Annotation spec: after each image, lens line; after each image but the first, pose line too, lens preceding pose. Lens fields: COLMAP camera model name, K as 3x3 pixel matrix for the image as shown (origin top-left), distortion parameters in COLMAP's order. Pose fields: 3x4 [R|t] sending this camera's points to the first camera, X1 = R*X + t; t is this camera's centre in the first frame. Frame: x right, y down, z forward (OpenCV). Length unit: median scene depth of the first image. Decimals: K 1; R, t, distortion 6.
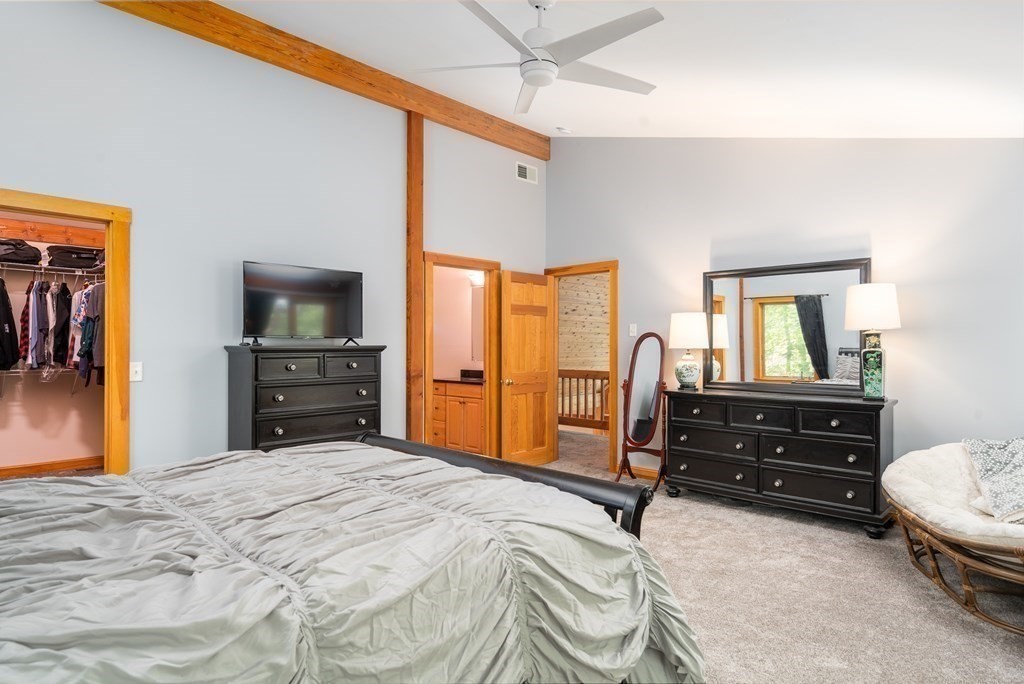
lens RADIAL K [[564.0, 0, 511.7], [0, 564.0, 343.3], [0, 0, 1]] dist [-0.000492, -0.001377]
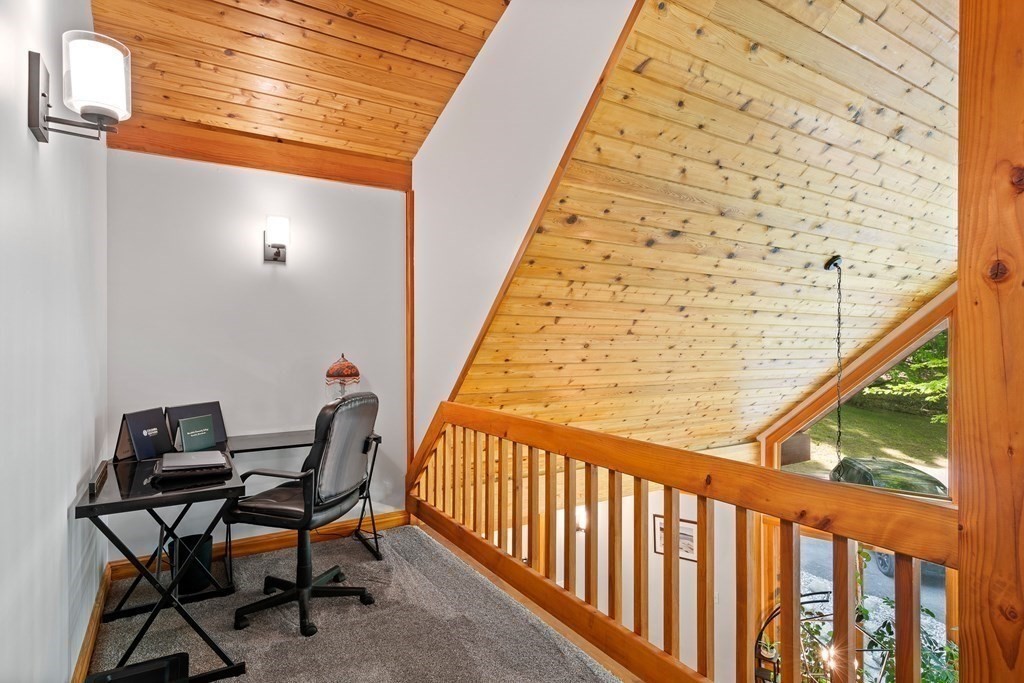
lens RADIAL K [[553.4, 0, 513.4], [0, 553.4, 340.6], [0, 0, 1]] dist [0.010603, -0.003277]
pose [[0.970545, -0.004083, -0.240885, 0.095703], [0.003532, 0.999990, -0.002717, 0.003107], [0.240893, 0.001786, 0.970550, 0.661890]]
